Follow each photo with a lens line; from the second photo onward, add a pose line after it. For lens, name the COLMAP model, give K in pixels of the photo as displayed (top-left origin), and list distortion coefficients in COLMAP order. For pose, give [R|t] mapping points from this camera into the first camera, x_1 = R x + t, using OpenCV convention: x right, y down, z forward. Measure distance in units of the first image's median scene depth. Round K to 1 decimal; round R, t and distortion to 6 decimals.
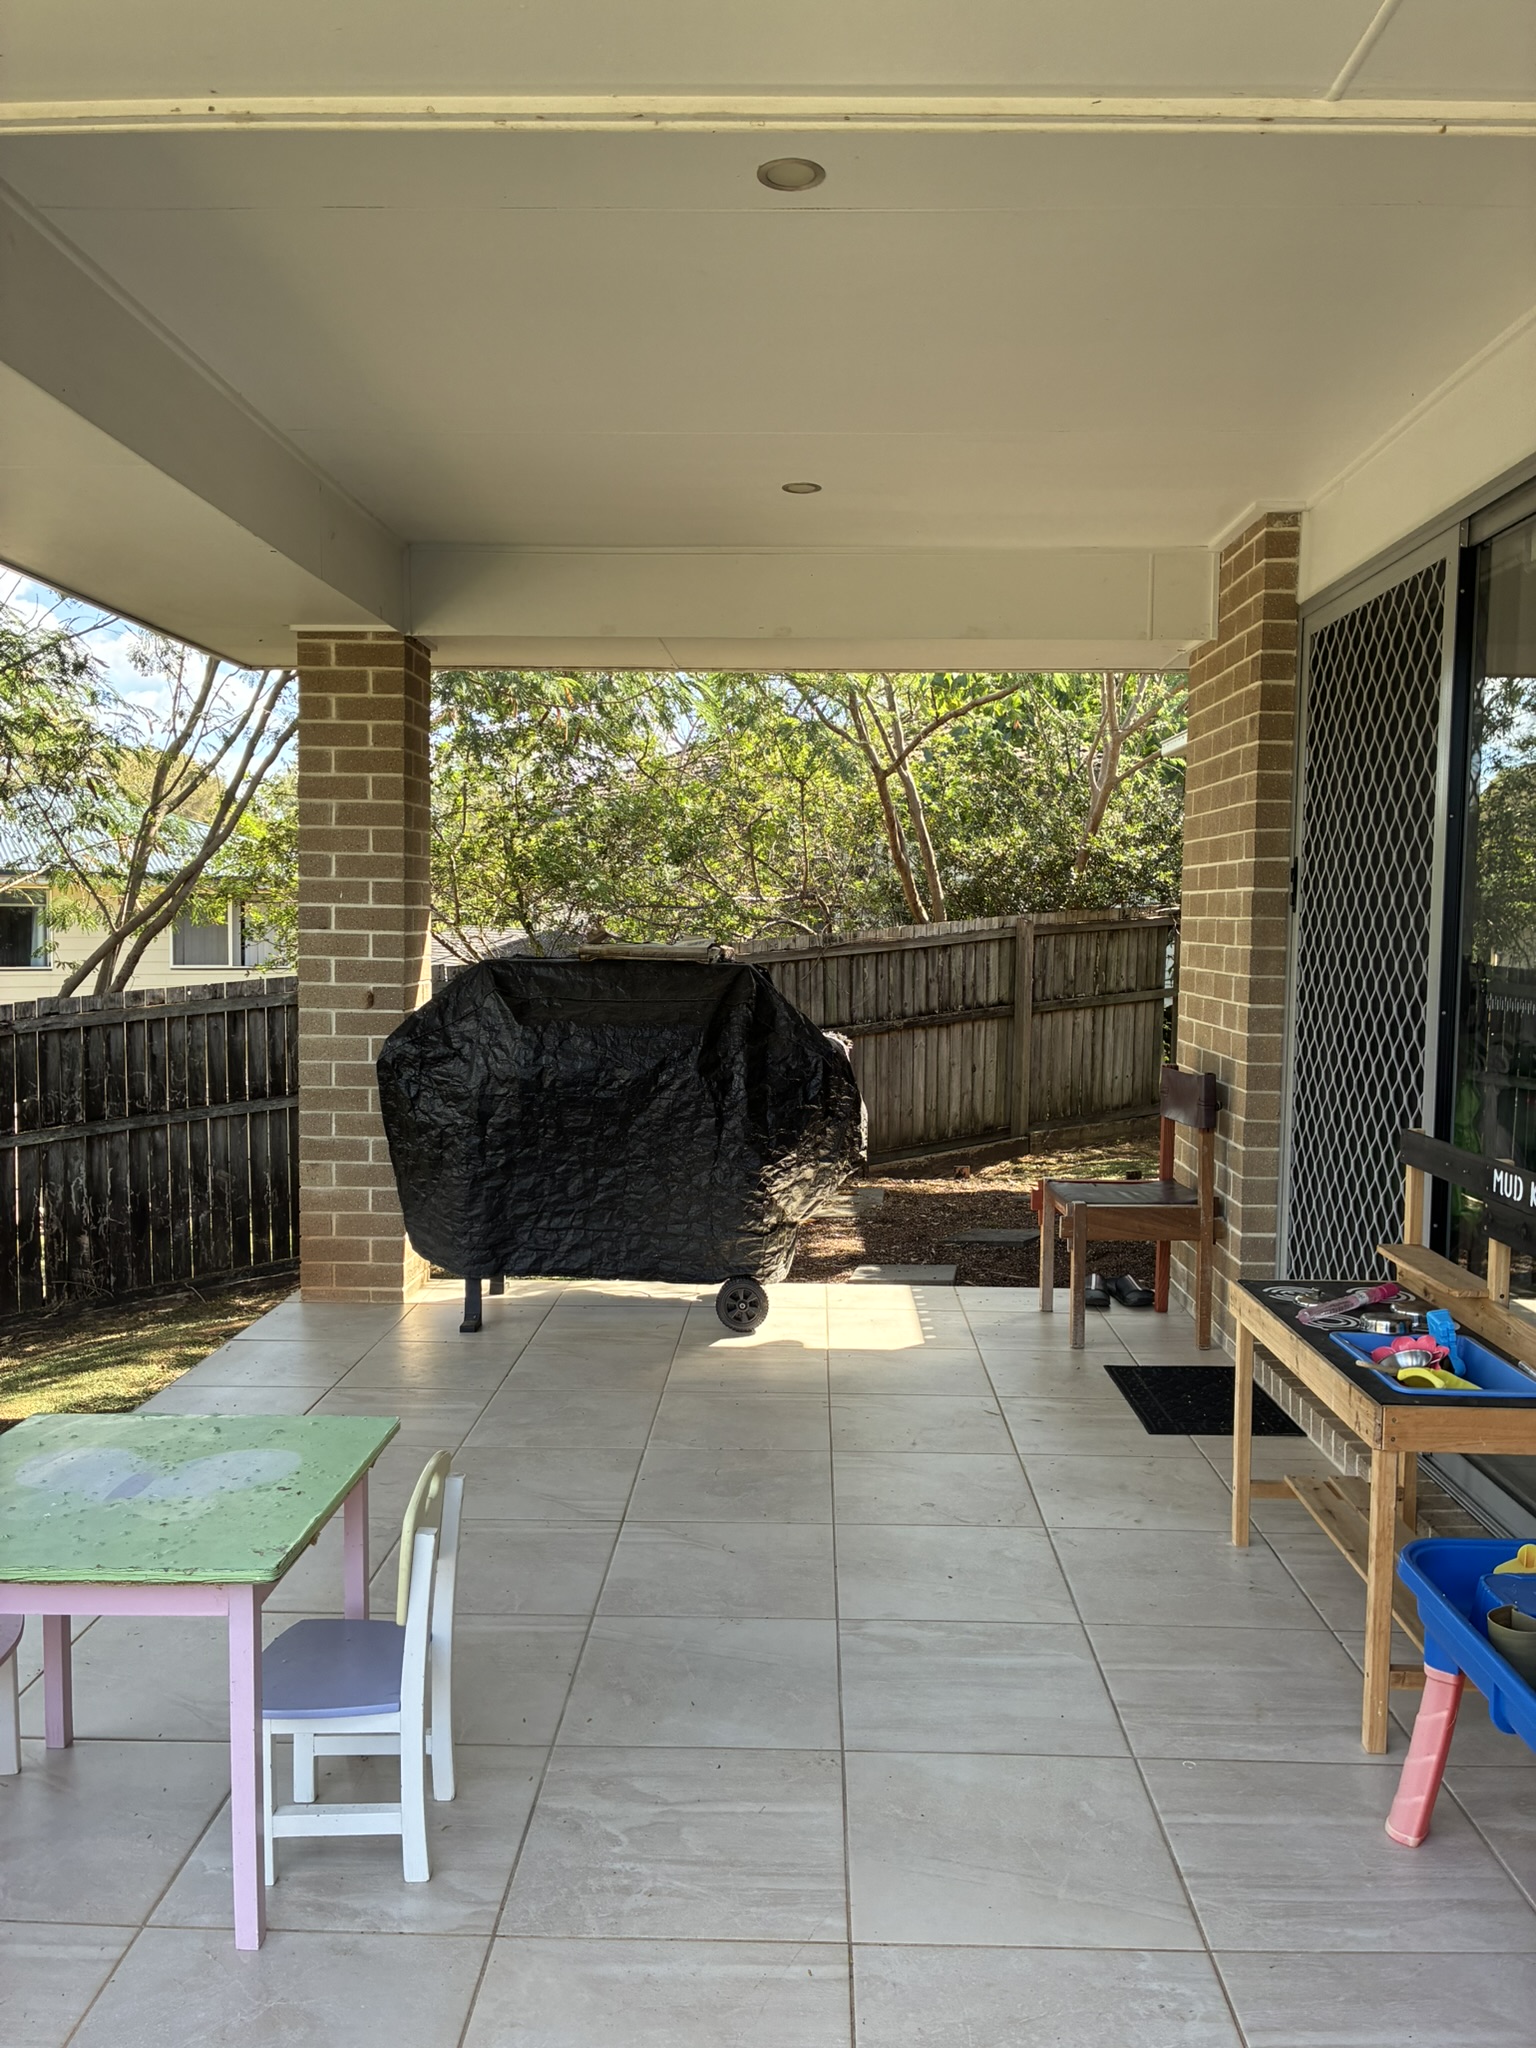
lens RADIAL K [[1561.4, 0, 770.5], [0, 1561.4, 1028.6], [0, 0, 1]] dist [0.038377, -0.024980]
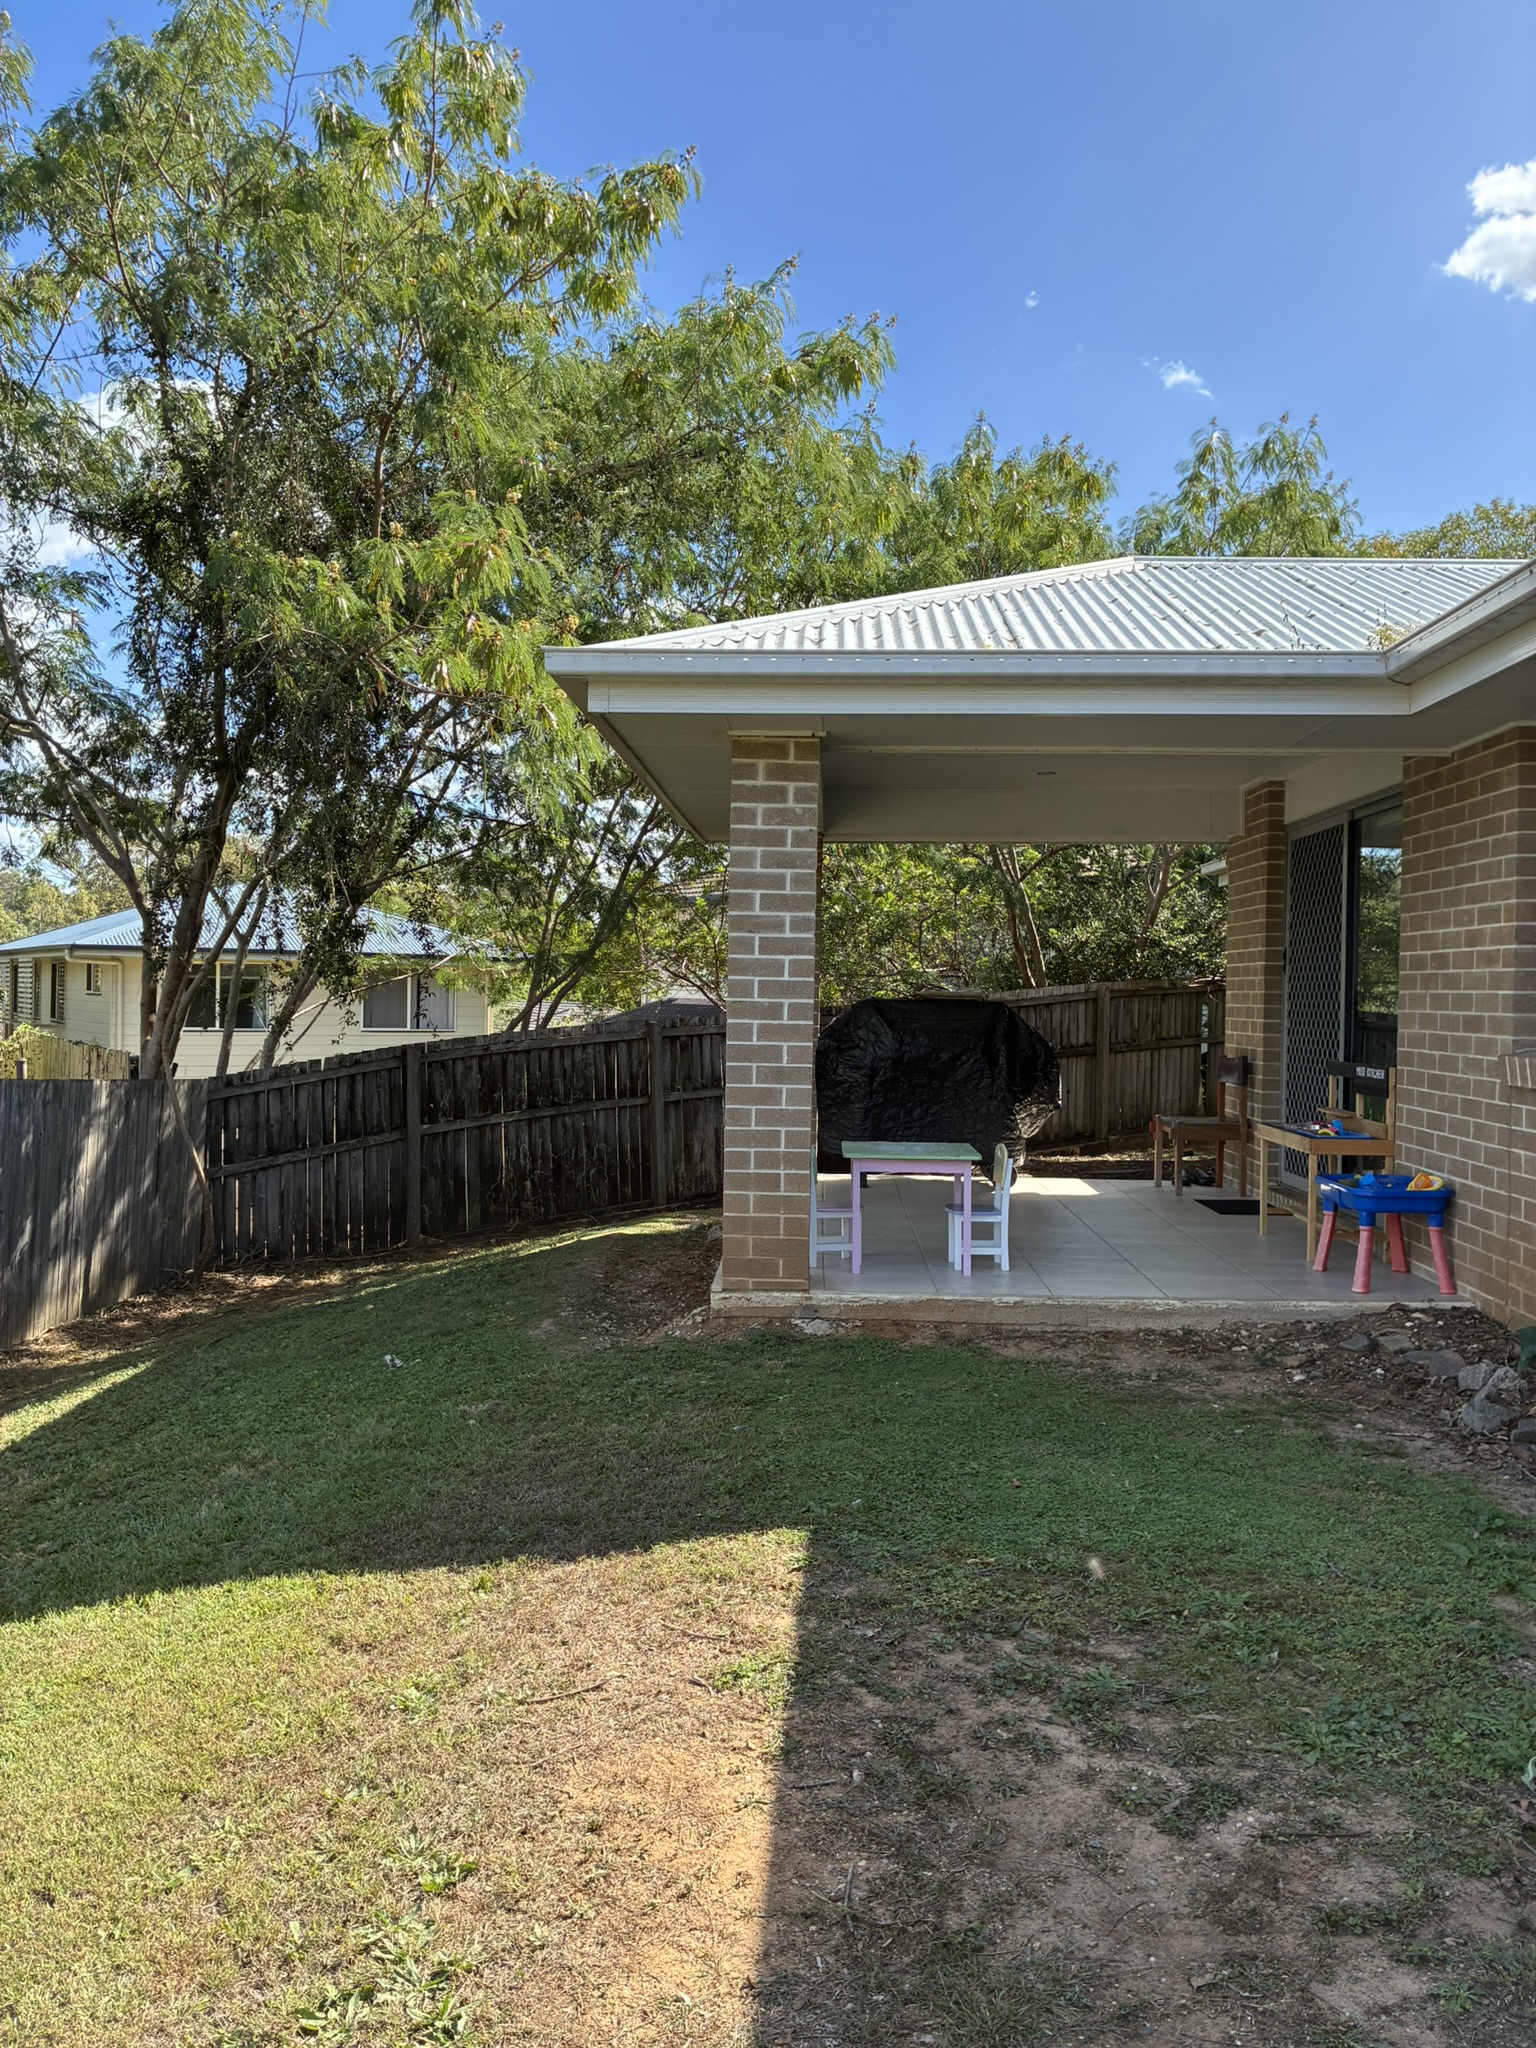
lens RADIAL K [[1561.4, 0, 770.4], [0, 1561.4, 1024.1], [0, 0, 1]] dist [0.038377, -0.024980]
pose [[0.999965, 0.002145, -0.008112, -0.183012], [-0.002565, 0.998634, -0.052195, 0.056648], [0.007989, 0.052214, 0.998604, -0.595448]]
